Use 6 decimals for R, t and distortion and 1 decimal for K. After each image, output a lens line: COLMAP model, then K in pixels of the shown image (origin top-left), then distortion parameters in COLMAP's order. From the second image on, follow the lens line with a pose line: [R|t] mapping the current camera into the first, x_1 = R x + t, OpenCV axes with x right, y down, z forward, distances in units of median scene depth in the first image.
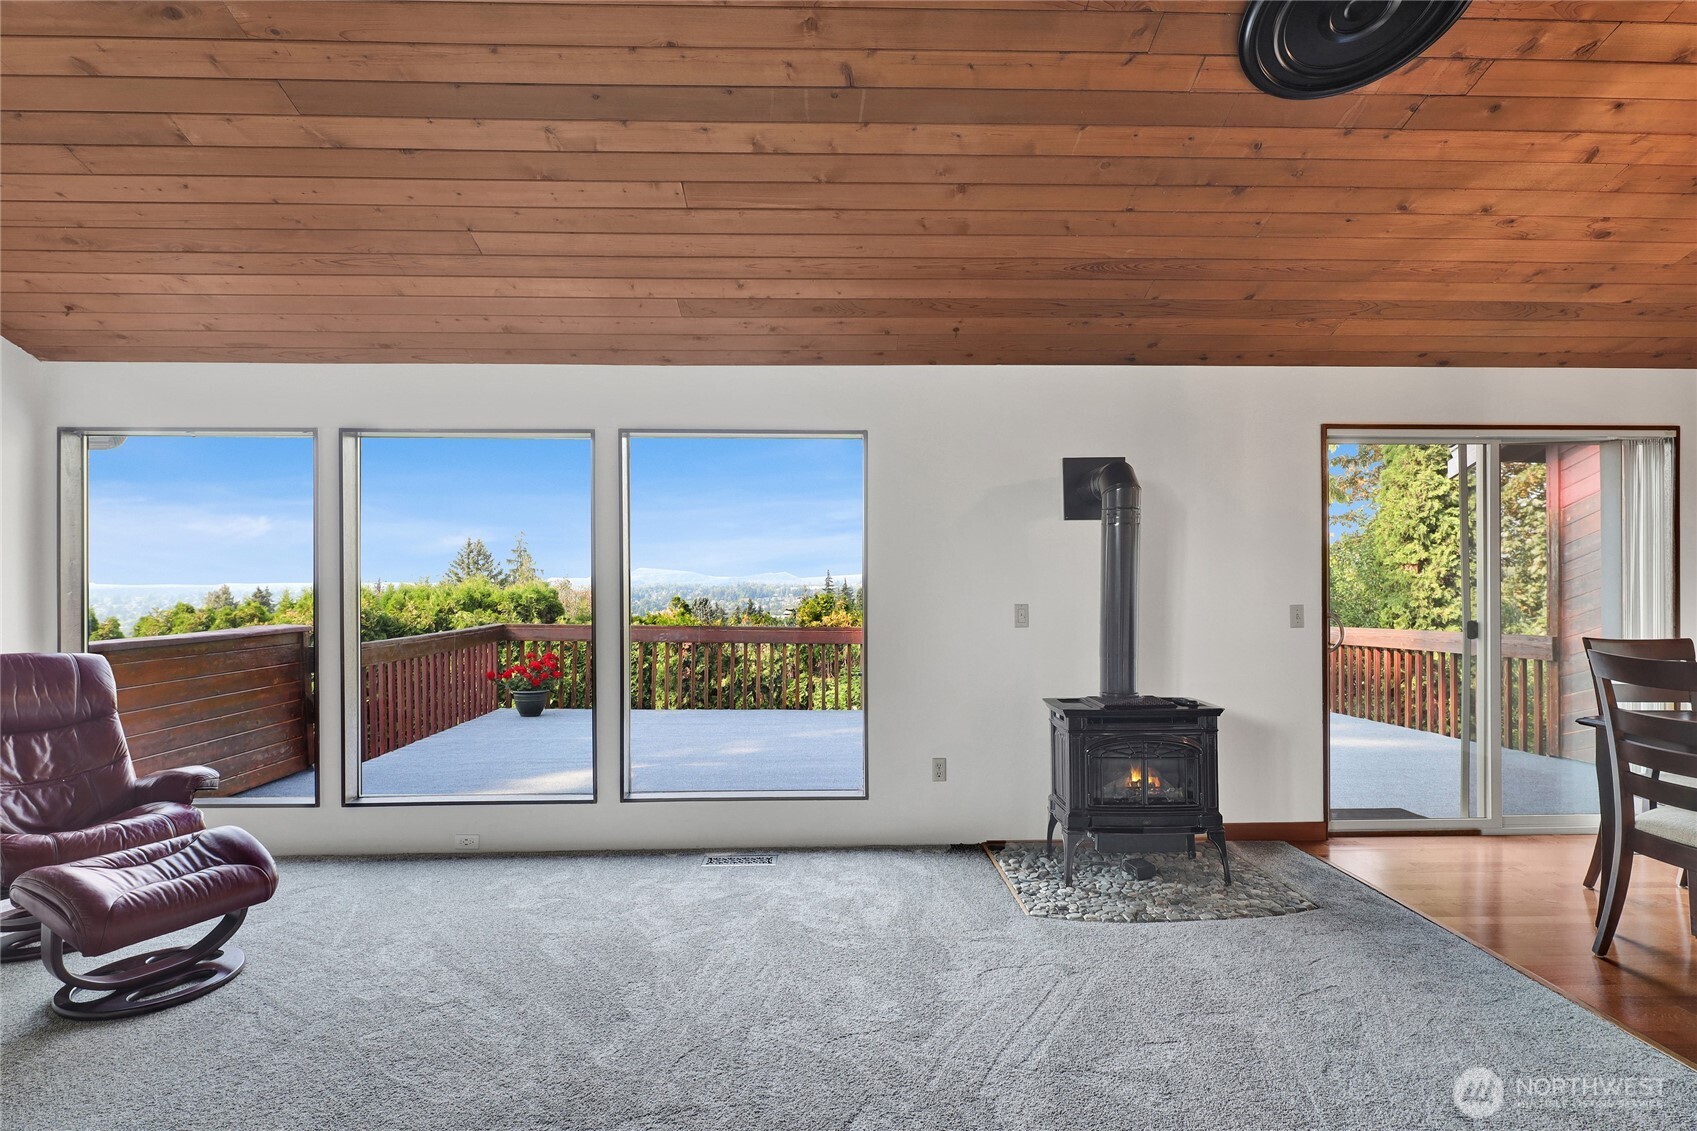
lens RADIAL K [[844.1, 0, 879.6], [0, 844.1, 582.7], [0, 0, 1]] dist [0.007619, -0.003705]
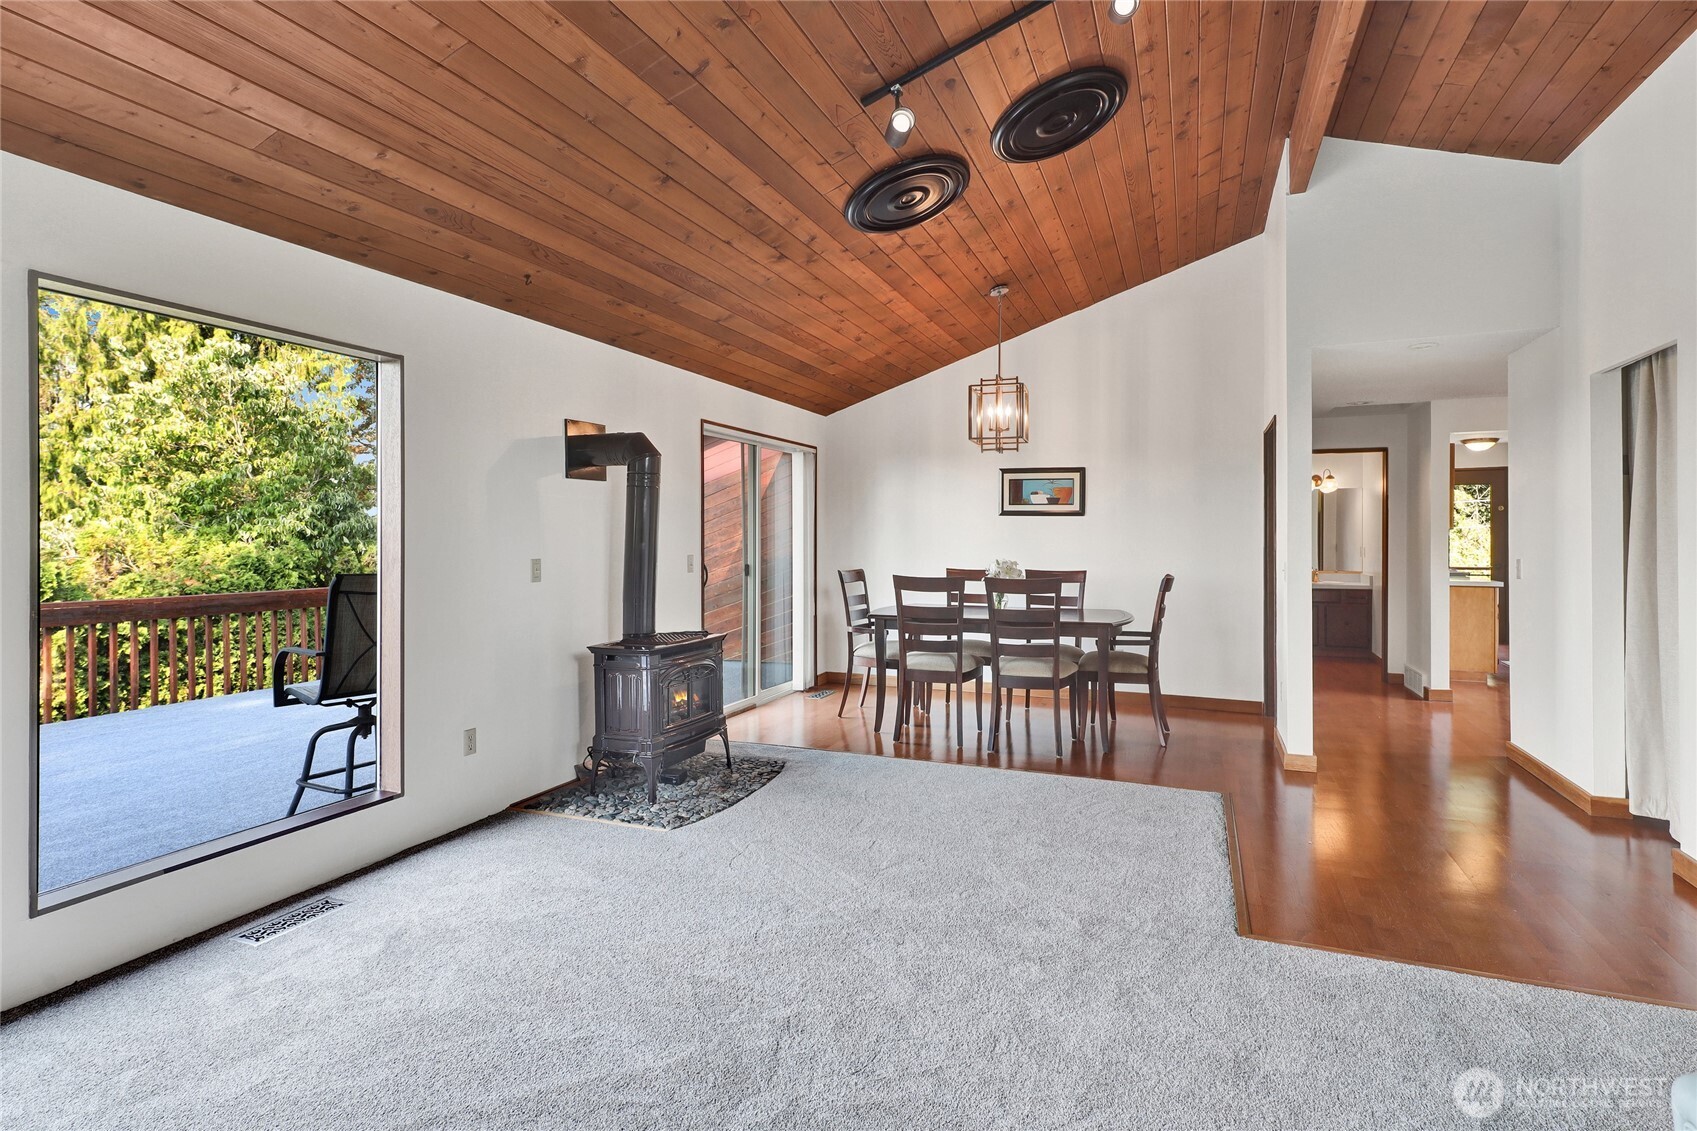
lens RADIAL K [[844.1, 0, 866.7], [0, 844.1, 534.4], [0, 0, 1]] dist [0.007619, -0.003705]
pose [[0.391471, 0.004890, 0.920177, -0.683434], [-0.000511, 0.999987, -0.005097, 0.001128], [-0.920190, 0.001525, 0.391469, 0.276672]]
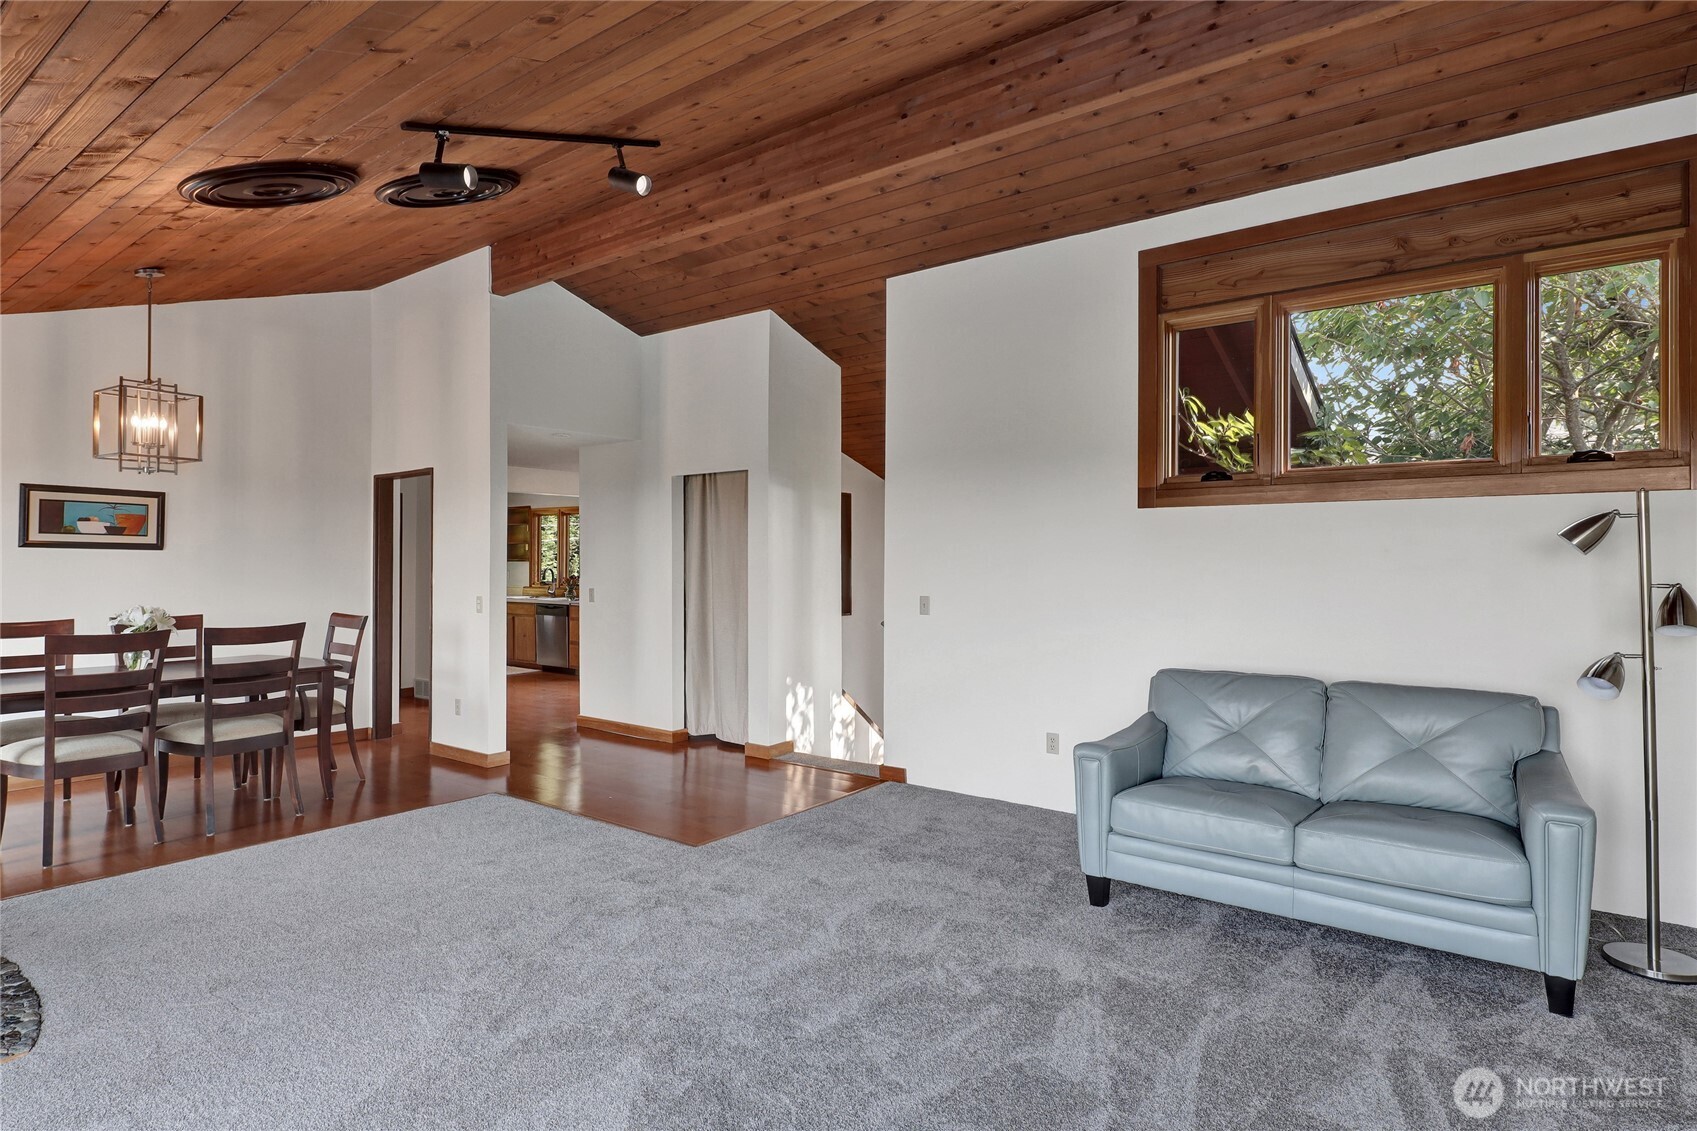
lens RADIAL K [[844.1, 0, 840.3], [0, 844.1, 552.9], [0, 0, 1]] dist [0.007619, -0.003705]
pose [[-0.783637, 0.006777, 0.621182, -0.726422], [-0.000040, 0.999940, -0.010959, -0.028359], [-0.621219, -0.008613, -0.783590, 1.021518]]
